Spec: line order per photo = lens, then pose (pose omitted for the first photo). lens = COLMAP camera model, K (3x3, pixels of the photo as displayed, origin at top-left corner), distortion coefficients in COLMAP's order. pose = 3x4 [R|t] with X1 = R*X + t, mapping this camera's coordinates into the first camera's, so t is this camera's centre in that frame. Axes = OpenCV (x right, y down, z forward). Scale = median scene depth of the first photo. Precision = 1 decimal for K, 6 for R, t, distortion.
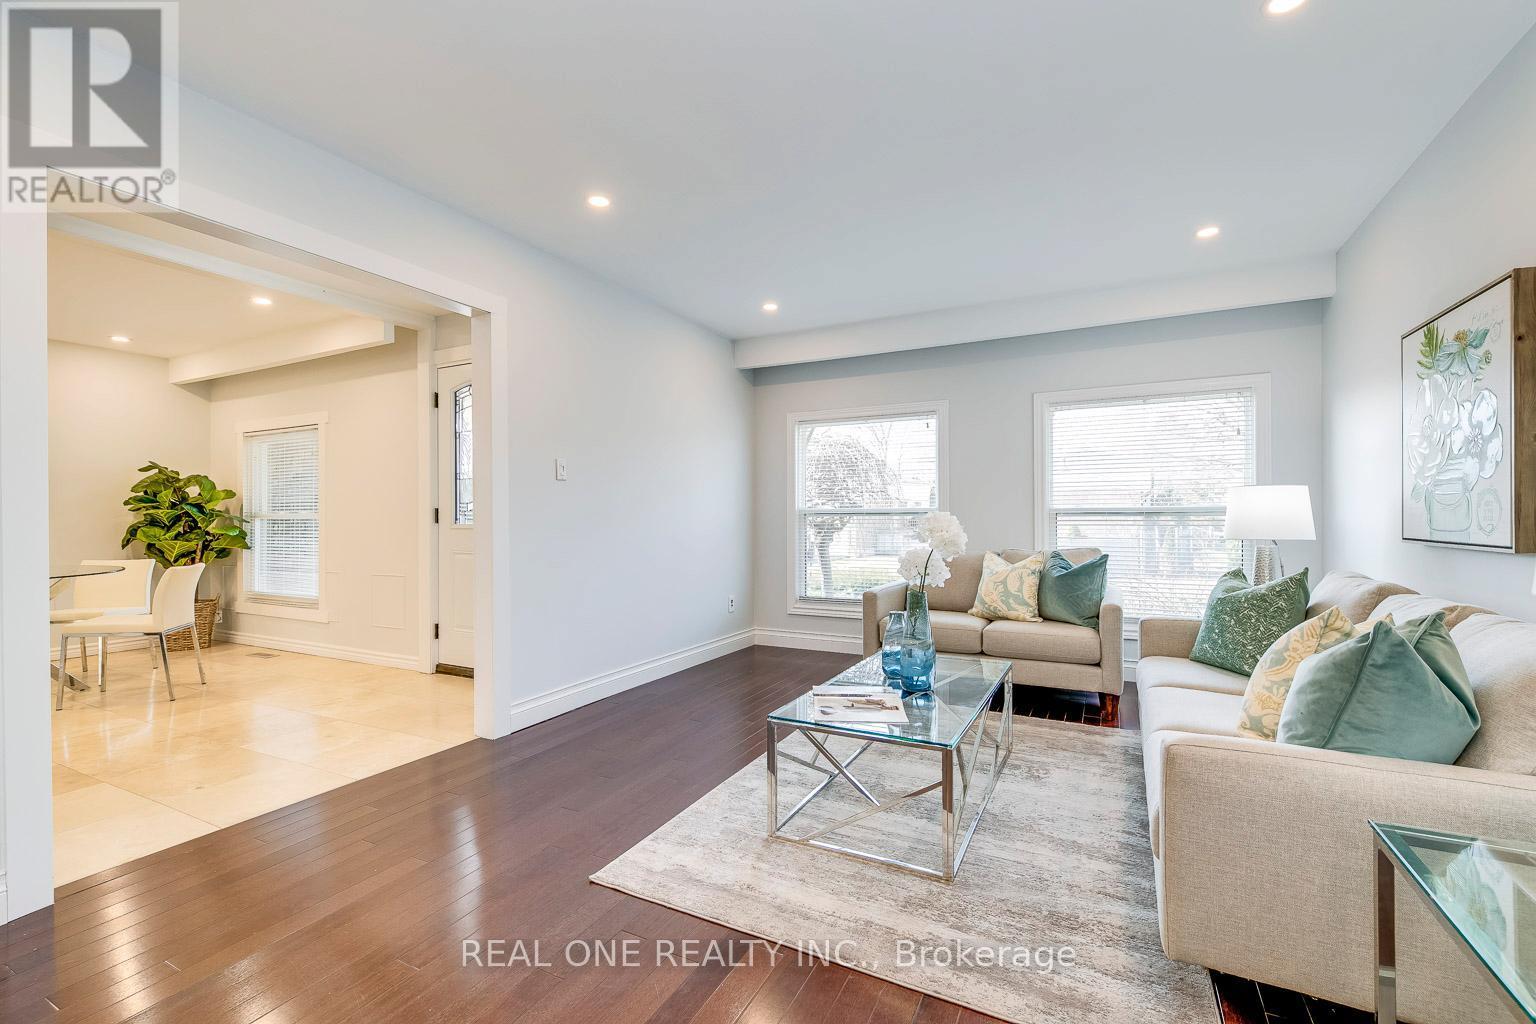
lens RADIAL K [[644.5, 0, 773.0], [0, 644.5, 516.5], [0, 0, 1]] dist [0.011169, -0.003908]
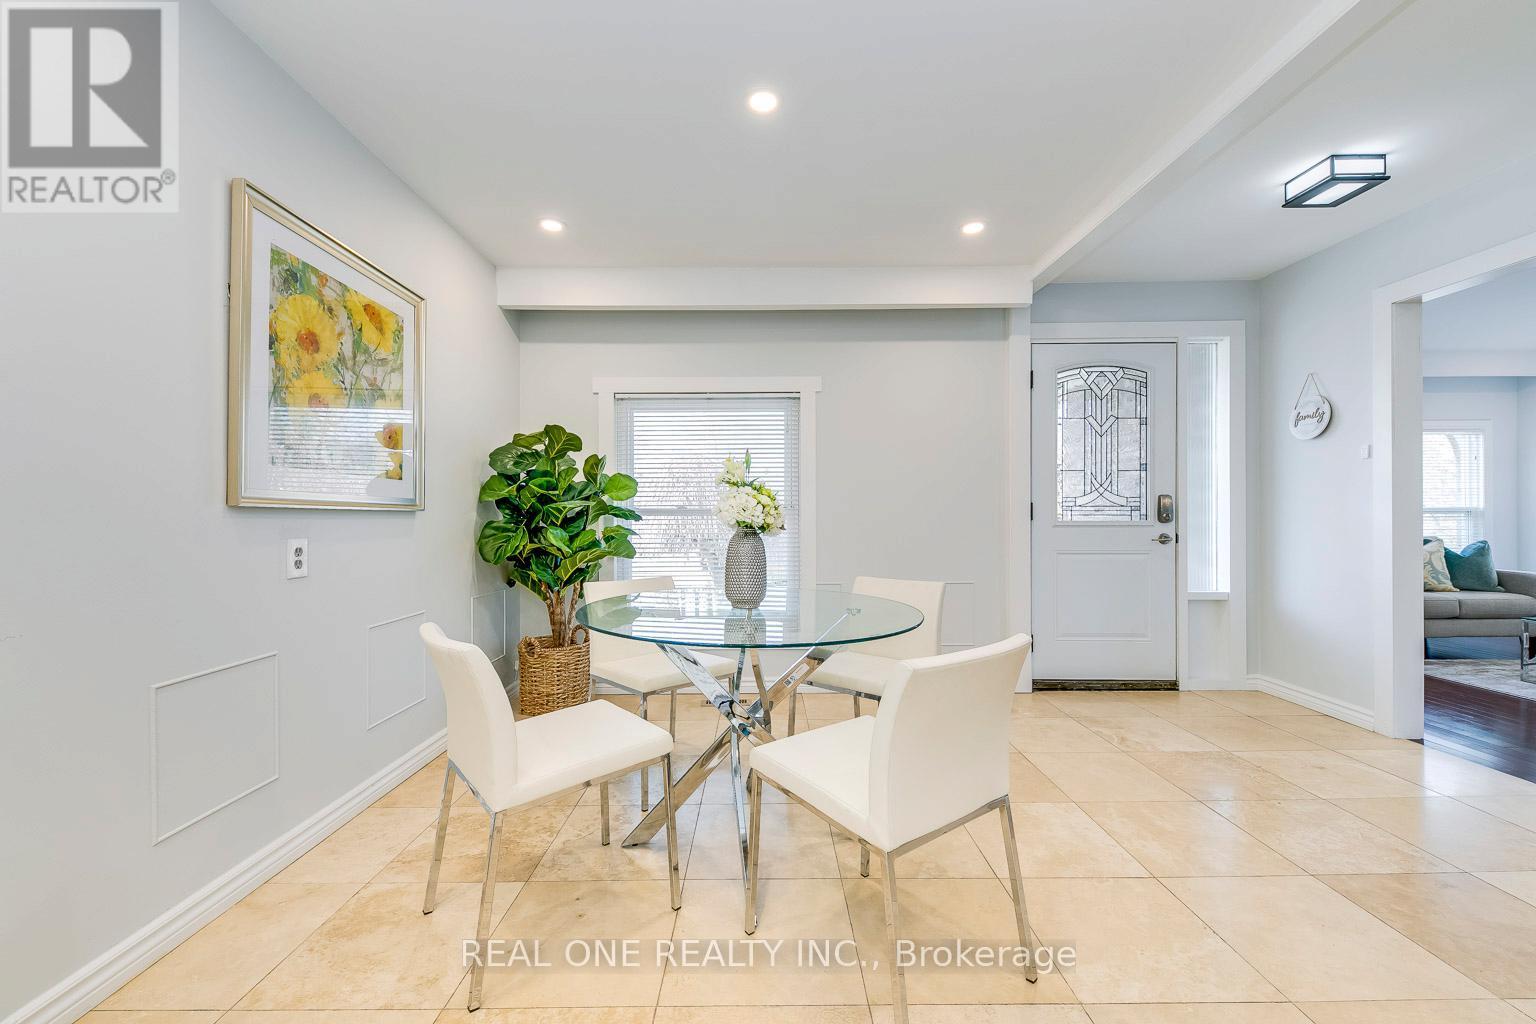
lens RADIAL K [[644.5, 0, 770.8], [0, 644.5, 512.7], [0, 0, 1]] dist [0.011169, -0.003908]
pose [[0.878965, 0.004194, 0.476868, -1.822744], [-0.001164, 0.999977, -0.006650, 0.010750], [-0.476885, 0.005290, 0.878950, 0.586118]]
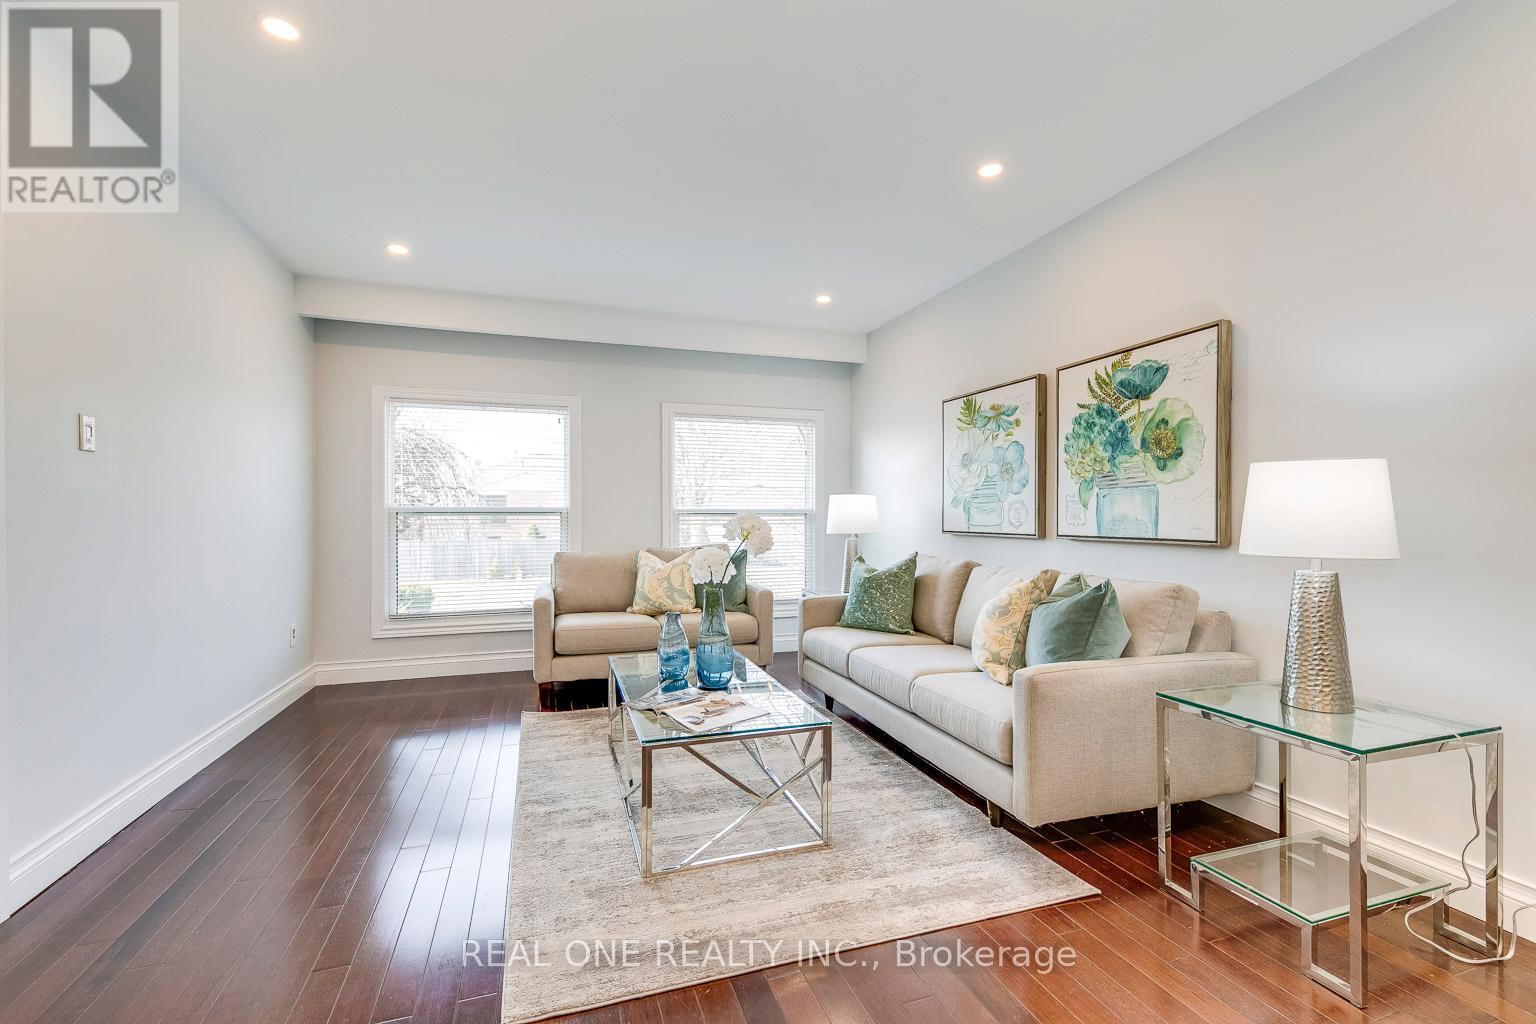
lens RADIAL K [[644.5, 0, 754.4], [0, 644.5, 518.6], [0, 0, 1]] dist [0.011169, -0.003908]
pose [[0.707974, 0.001228, 0.706238, -0.358591], [-0.002552, 0.999996, 0.000819, 0.003043], [-0.706234, -0.002382, 0.707974, 0.186283]]
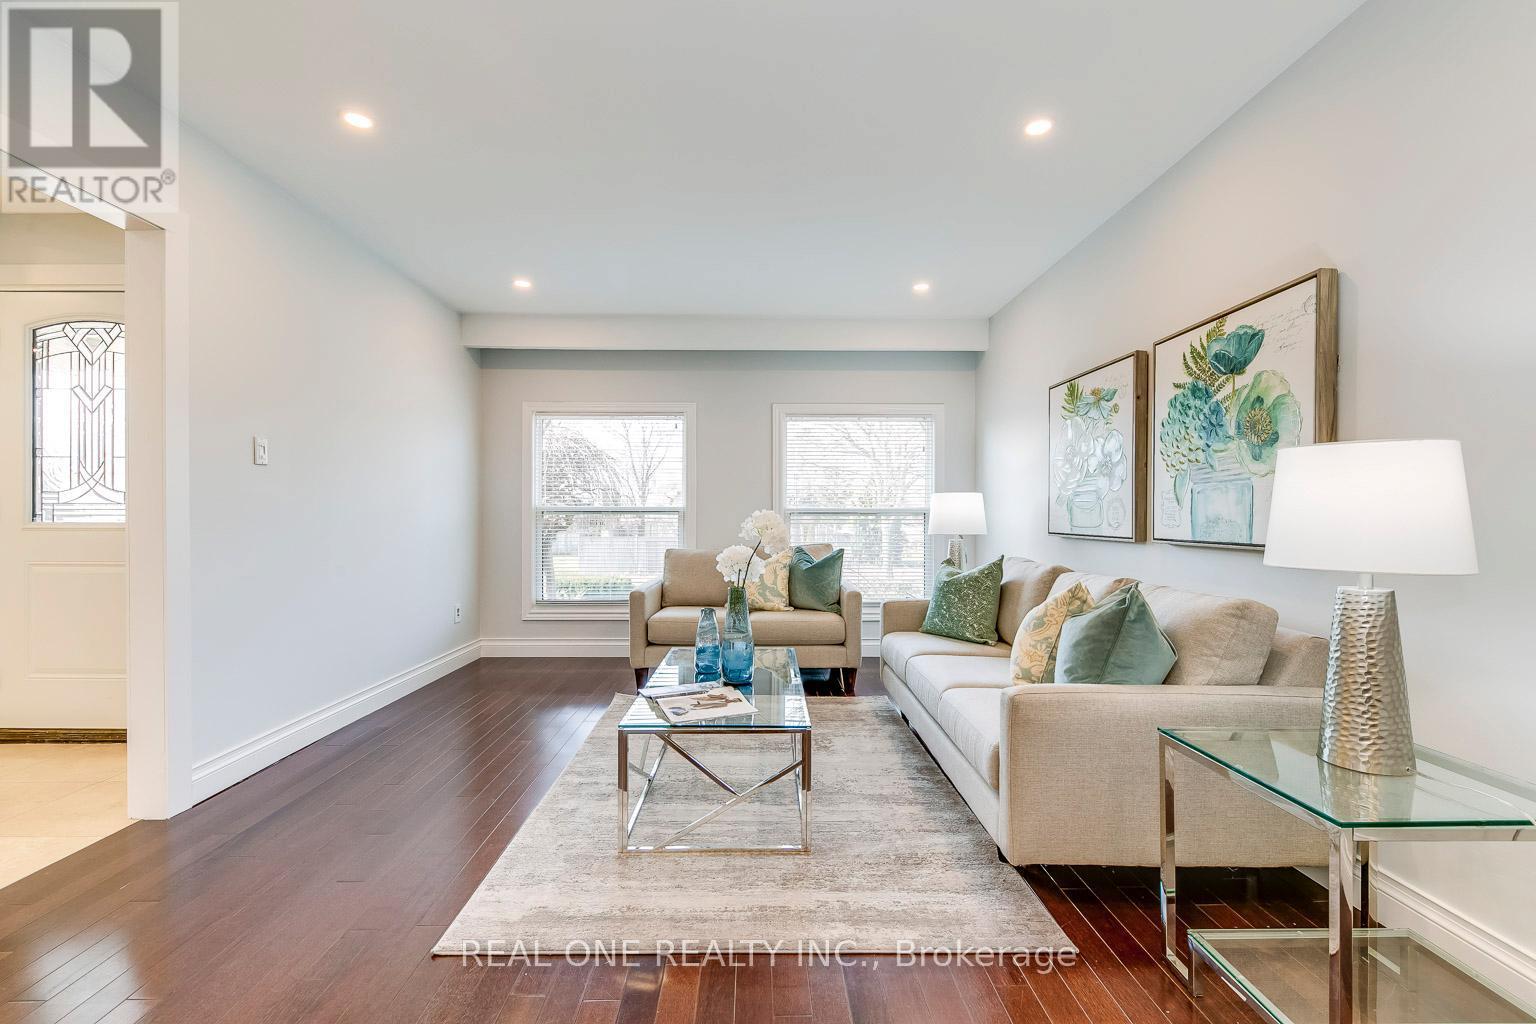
lens RADIAL K [[644.5, 0, 759.8], [0, 644.5, 519.1], [0, 0, 1]] dist [0.011169, -0.003908]
pose [[0.886422, 0.003286, 0.462865, -0.180436], [-0.005531, 0.999979, 0.003492, 0.002438], [-0.462844, -0.005655, 0.886422, 0.049095]]
